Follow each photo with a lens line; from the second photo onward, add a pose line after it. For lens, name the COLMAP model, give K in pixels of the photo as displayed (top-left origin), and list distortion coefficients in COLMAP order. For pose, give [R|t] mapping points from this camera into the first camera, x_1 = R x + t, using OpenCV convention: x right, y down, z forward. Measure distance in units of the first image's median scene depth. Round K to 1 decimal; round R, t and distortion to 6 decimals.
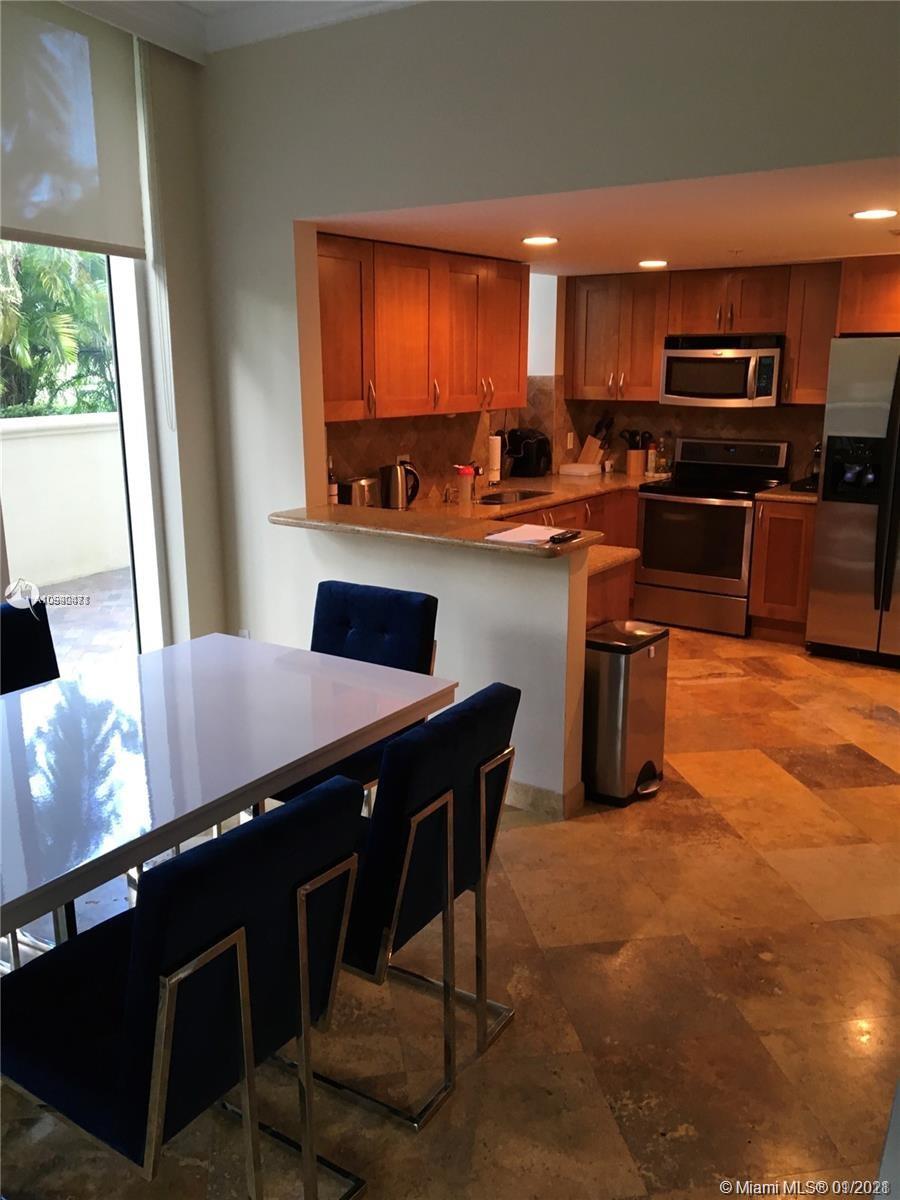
lens RADIAL K [[1012.0, 0, 451.8], [0, 1012.0, 601.8], [0, 0, 1]] dist [0.068215, -0.085831]
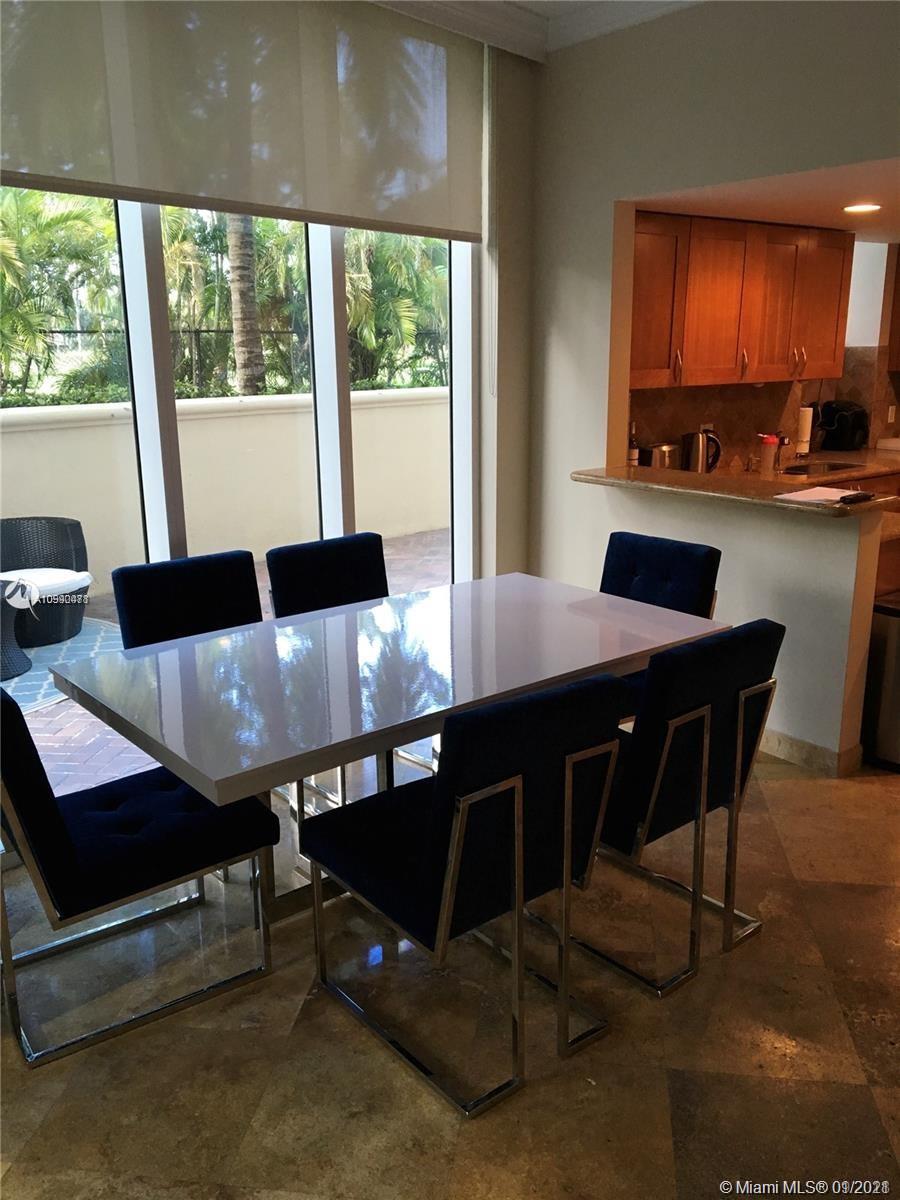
lens RADIAL K [[1012.0, 0, 453.5], [0, 1012.0, 600.1], [0, 0, 1]] dist [0.068215, -0.085831]
pose [[0.953899, 0.068613, -0.292178, 0.029625], [-0.063905, 0.997627, 0.025640, 0.034365], [0.293244, -0.005786, 0.956020, -0.094886]]
